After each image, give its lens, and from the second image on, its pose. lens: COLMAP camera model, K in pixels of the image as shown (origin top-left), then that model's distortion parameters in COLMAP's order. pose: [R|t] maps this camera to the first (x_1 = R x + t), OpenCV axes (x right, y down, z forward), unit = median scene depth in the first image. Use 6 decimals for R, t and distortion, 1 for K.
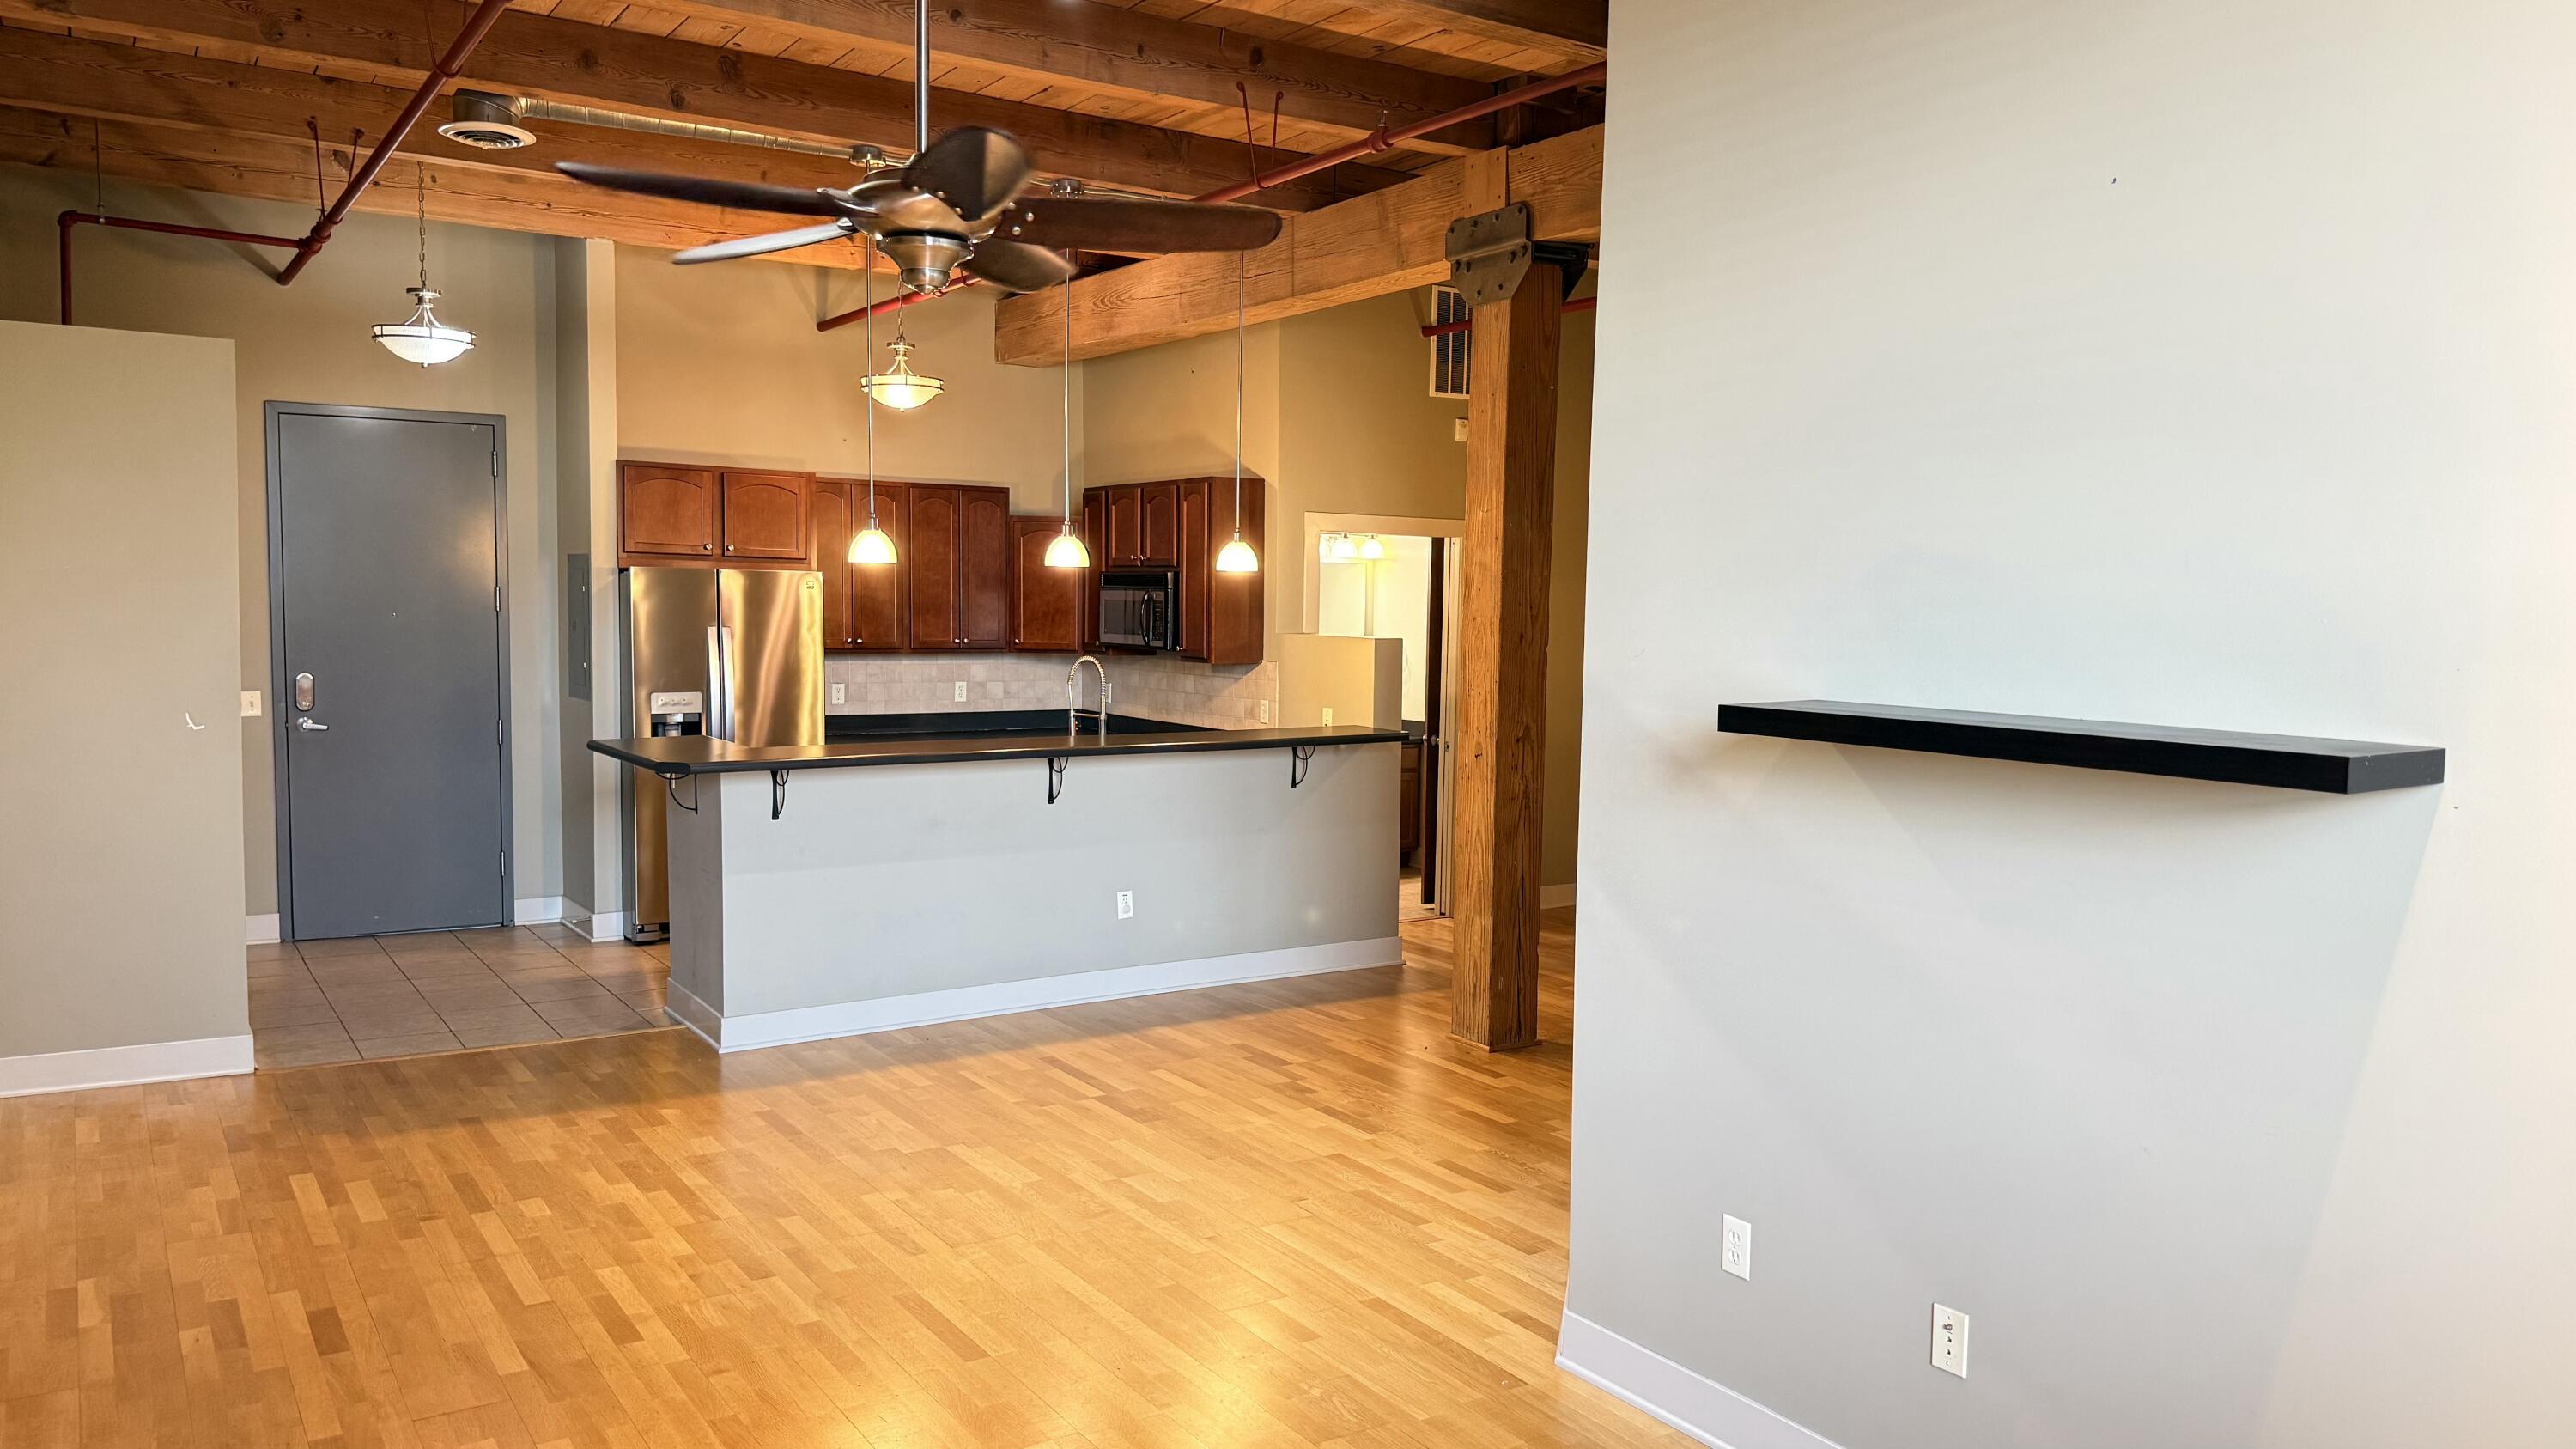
lens RADIAL K [[1793.7, 0, 1279.8], [0, 1793.7, 720.0], [0, 0, 1]] dist [0.009151, -0.003217]
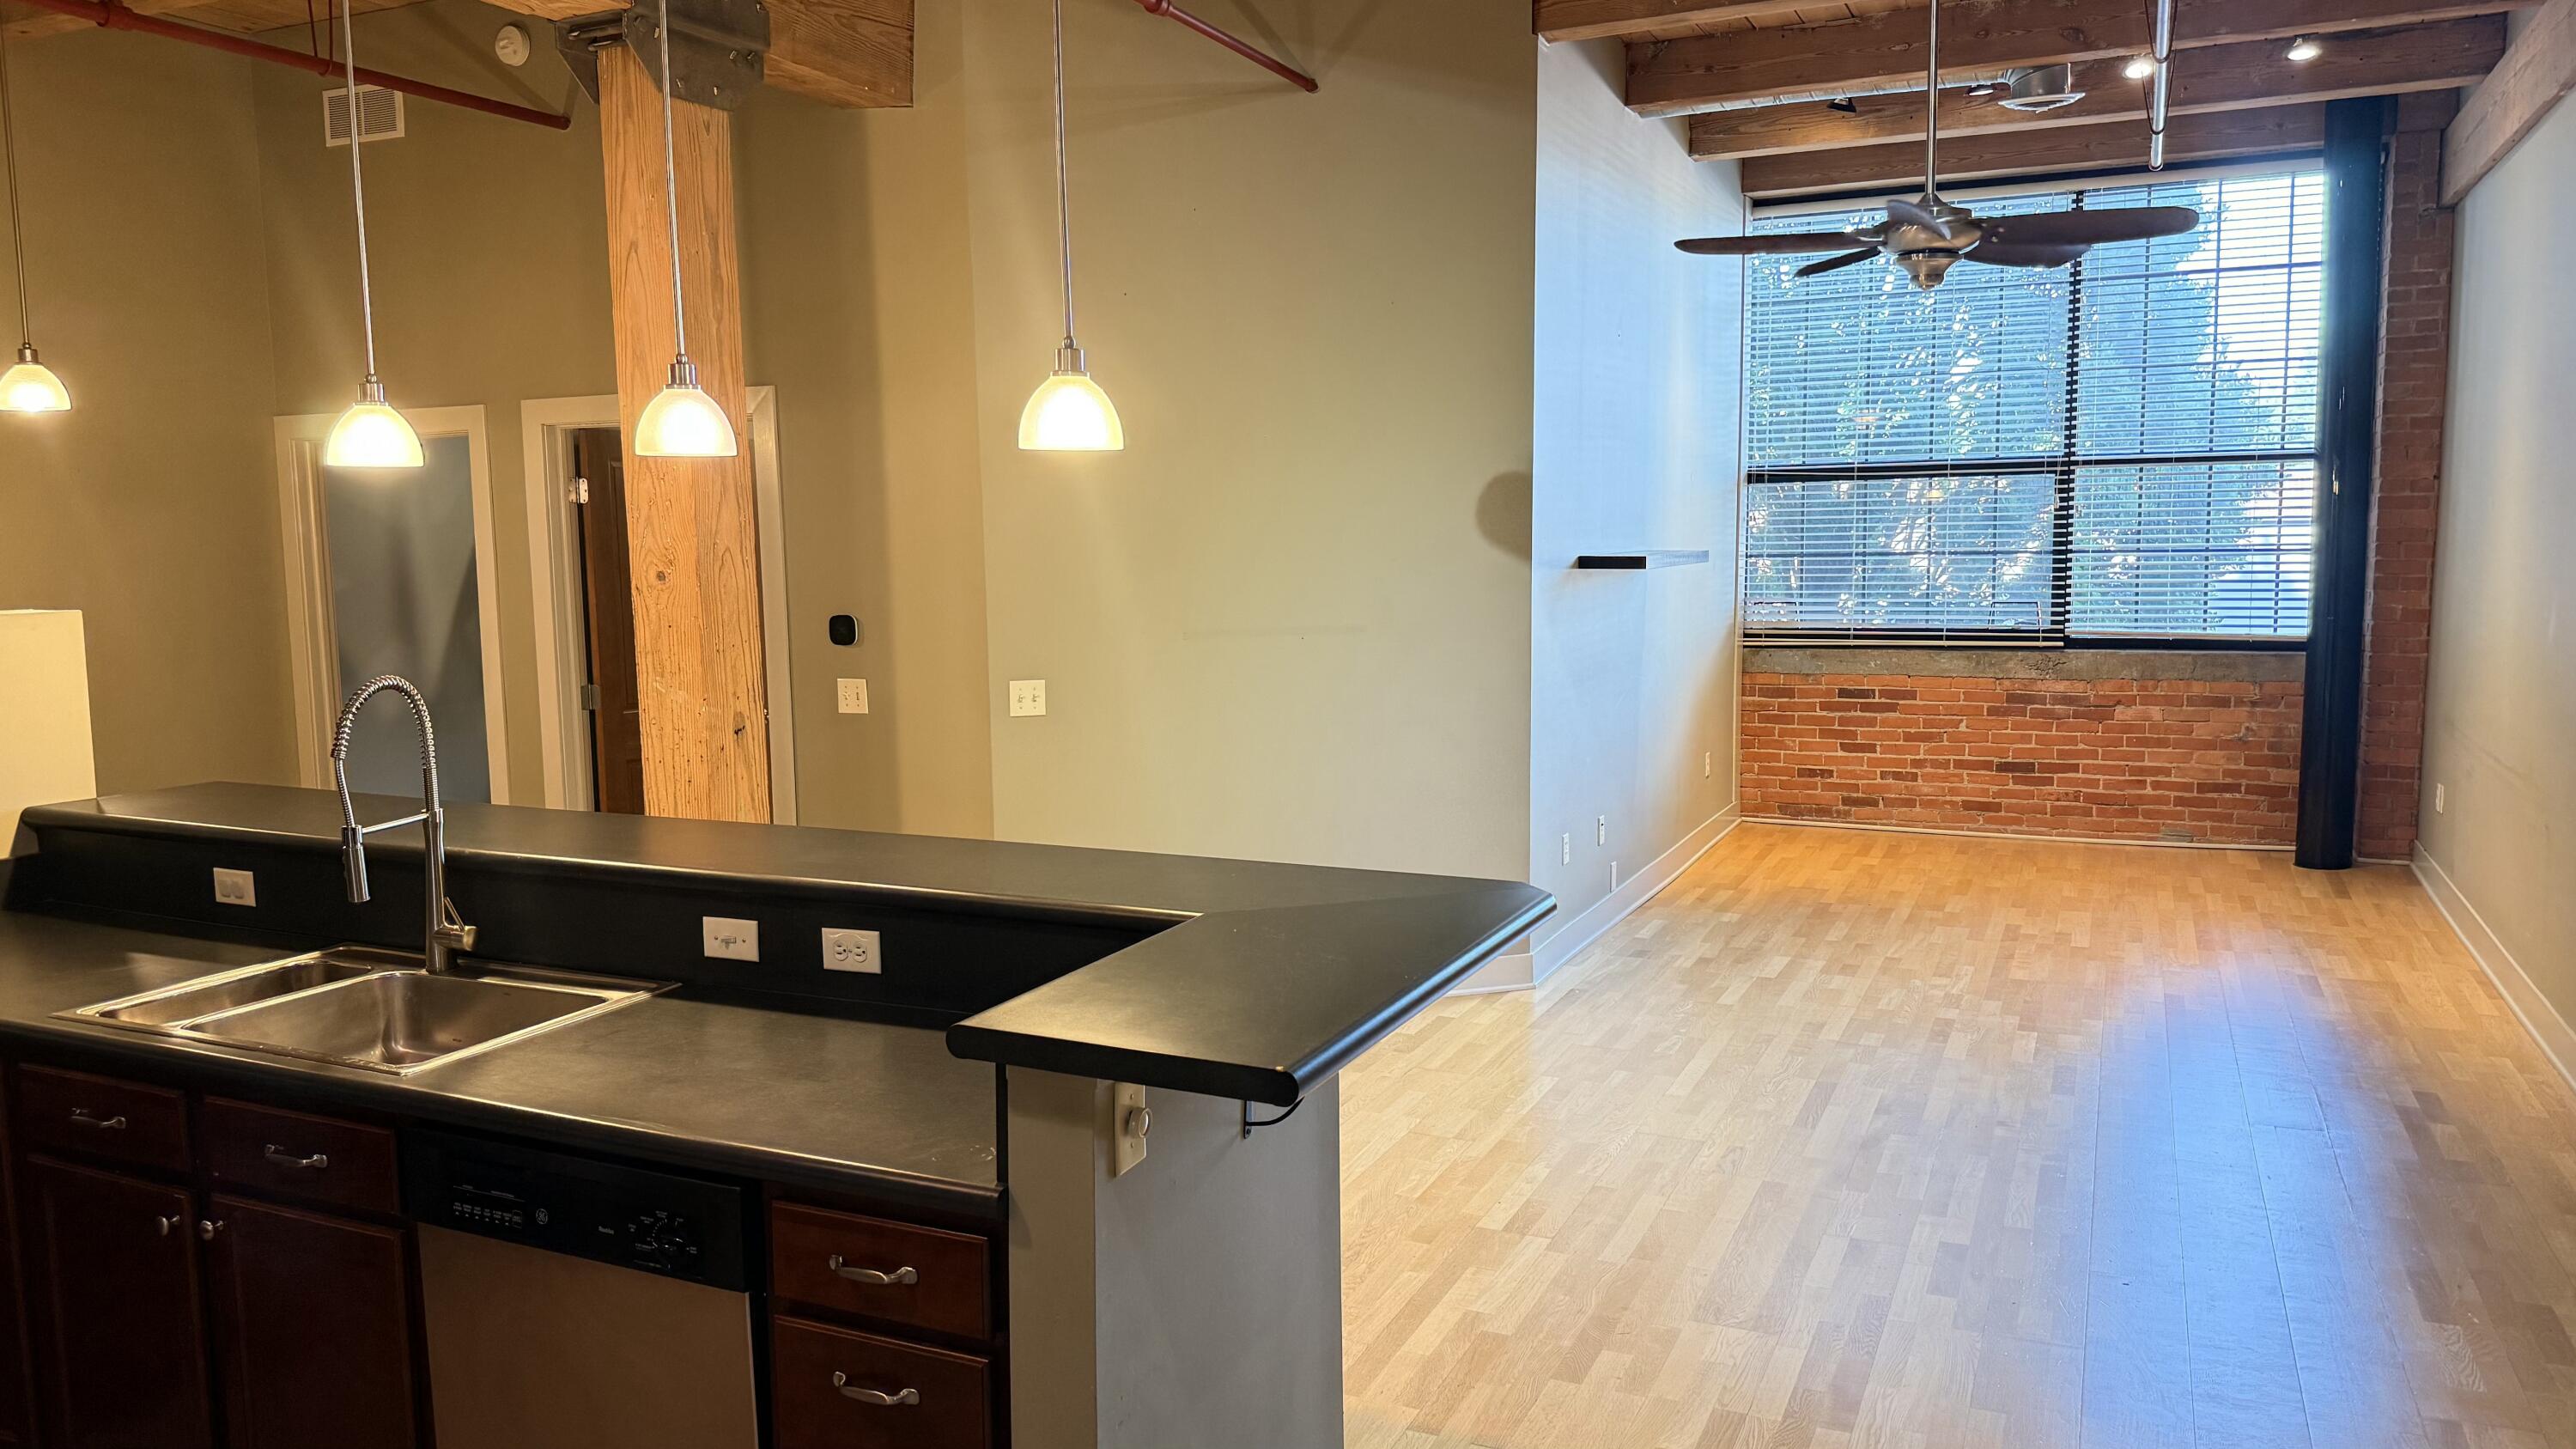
lens RADIAL K [[1793.7, 0, 1284.2], [0, 1793.7, 725.6], [0, 0, 1]] dist [0.009151, -0.003217]
pose [[-0.518105, -0.105146, 0.848830, -0.449790], [0.069438, 0.983968, 0.164270, -0.062428], [-0.852494, 0.144050, -0.502498, 0.839427]]
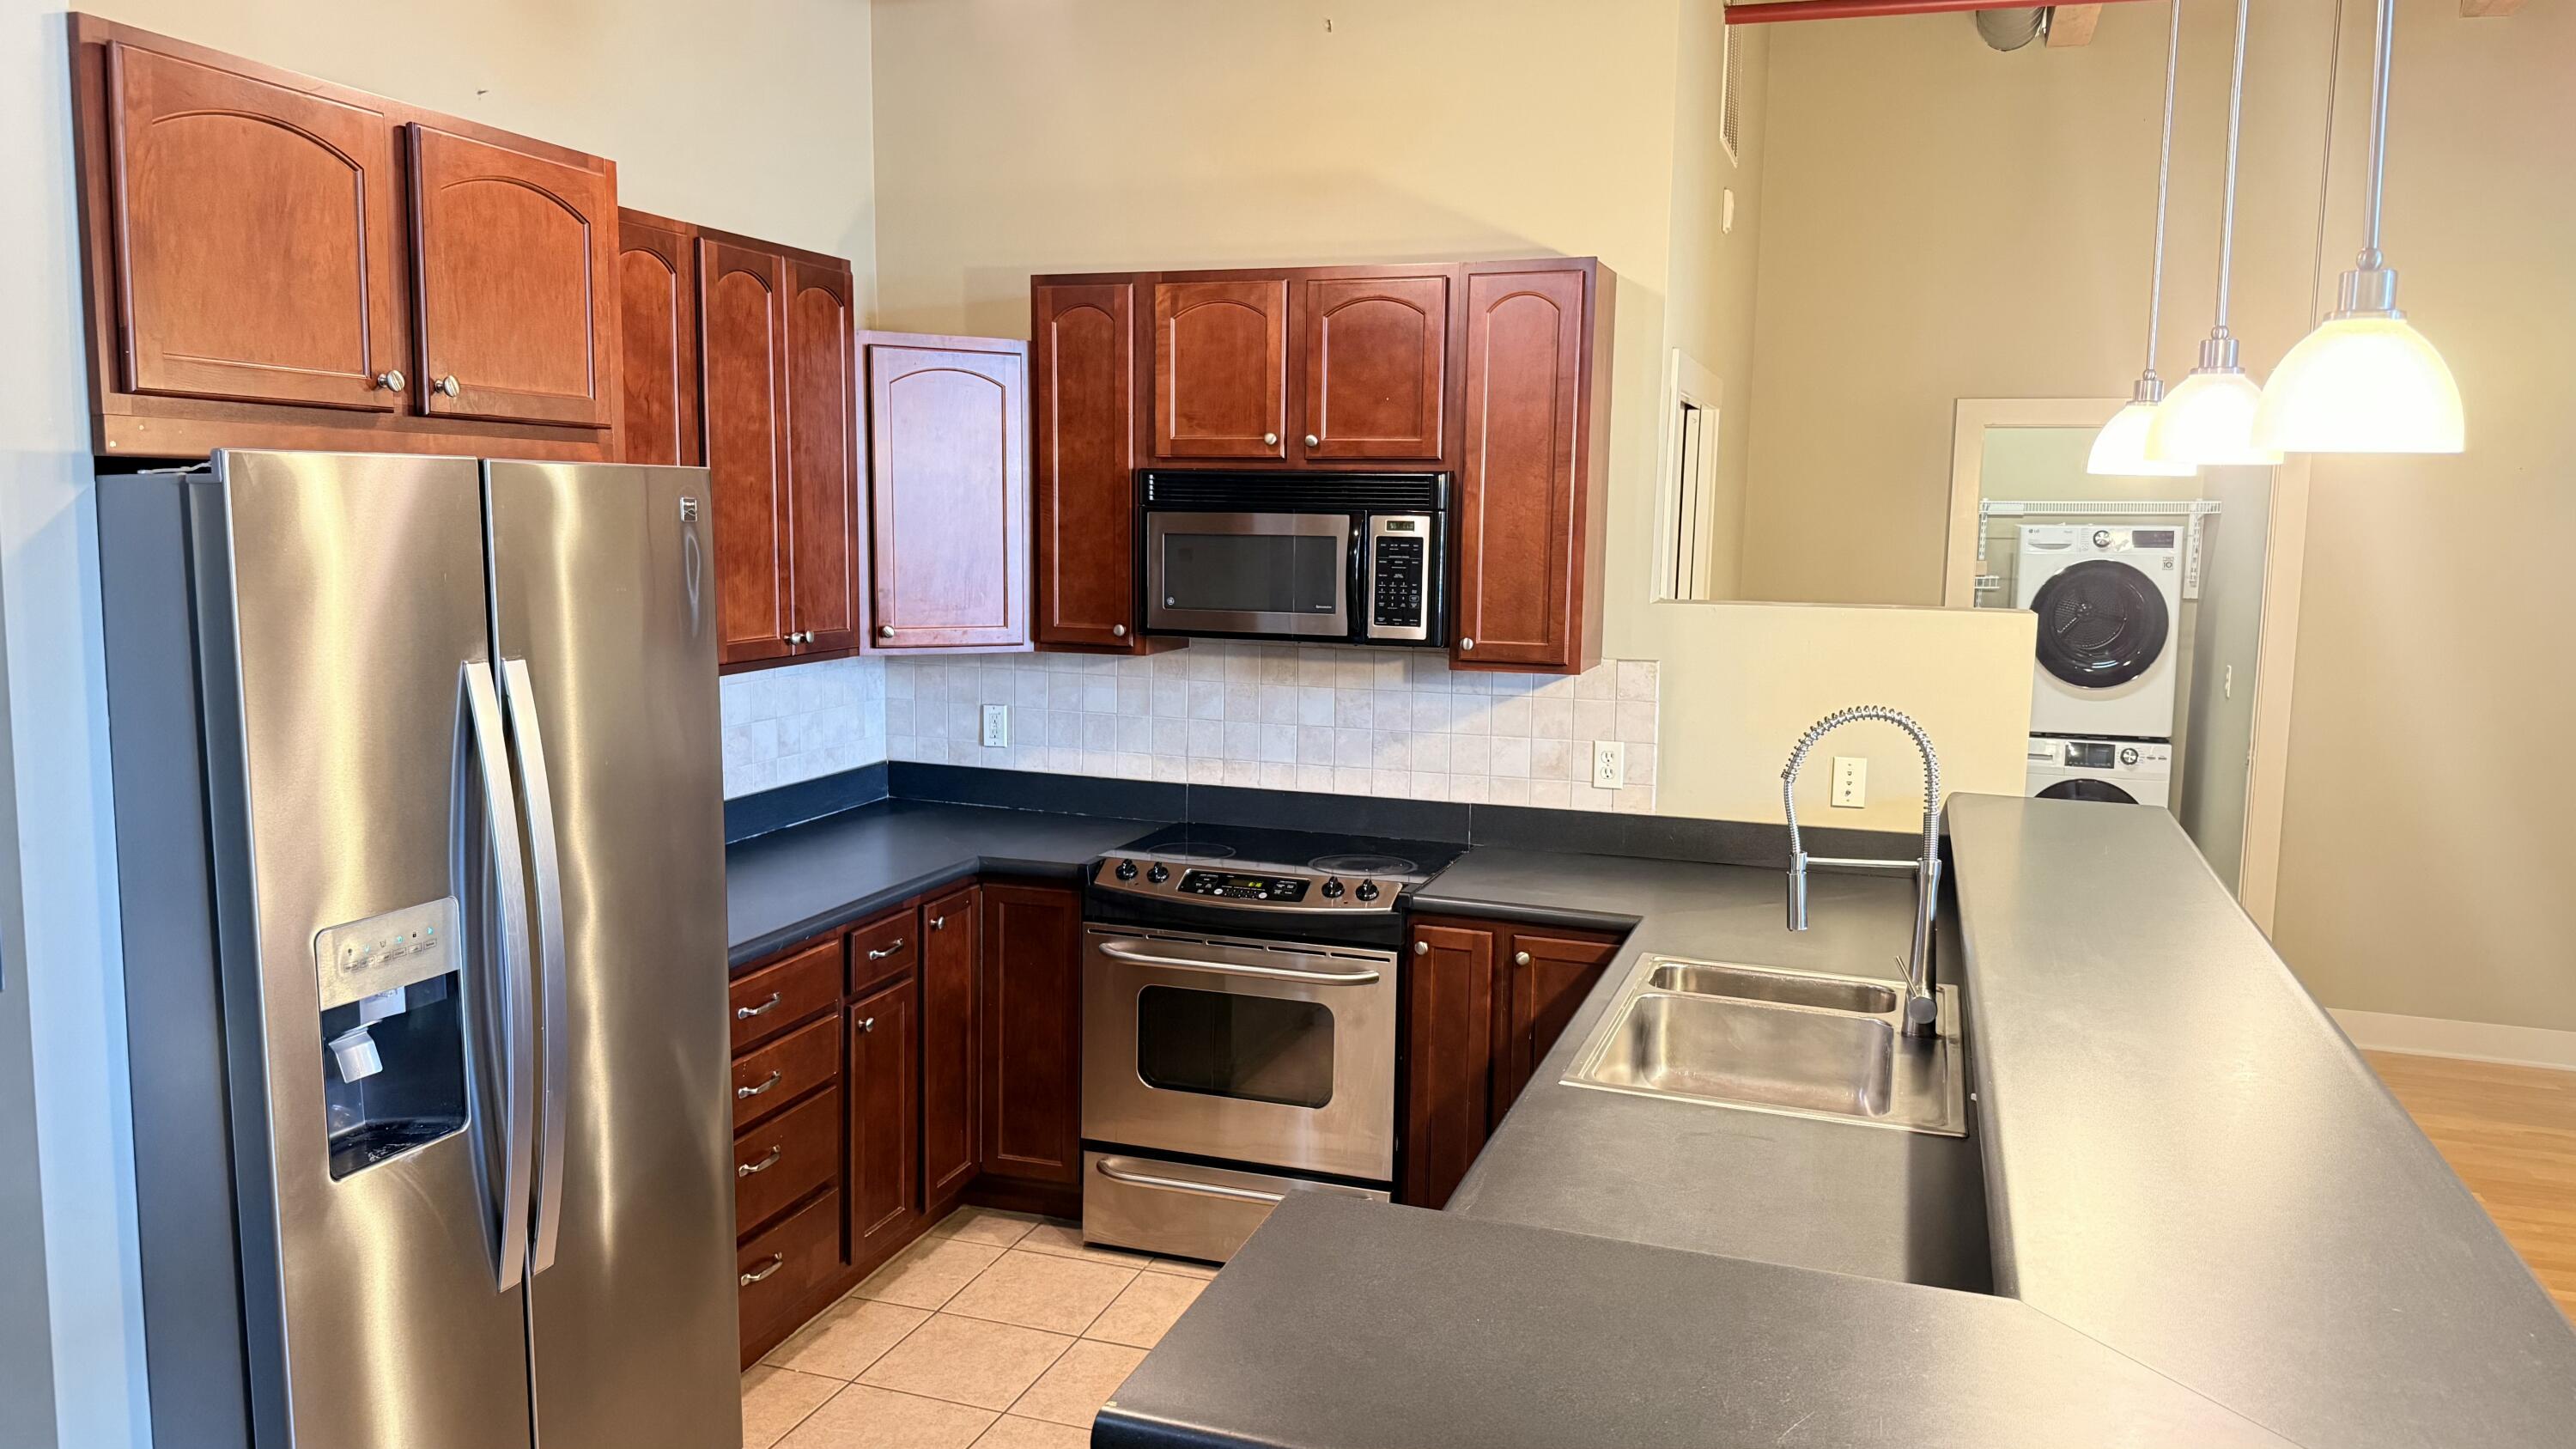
lens RADIAL K [[1793.7, 0, 1280.6], [0, 1793.7, 727.1], [0, 0, 1]] dist [0.009151, -0.003217]
pose [[0.809023, -0.075491, 0.582910, -0.383073], [0.041533, 0.996581, 0.071420, -0.056331], [-0.586308, -0.033570, 0.809392, 0.712368]]
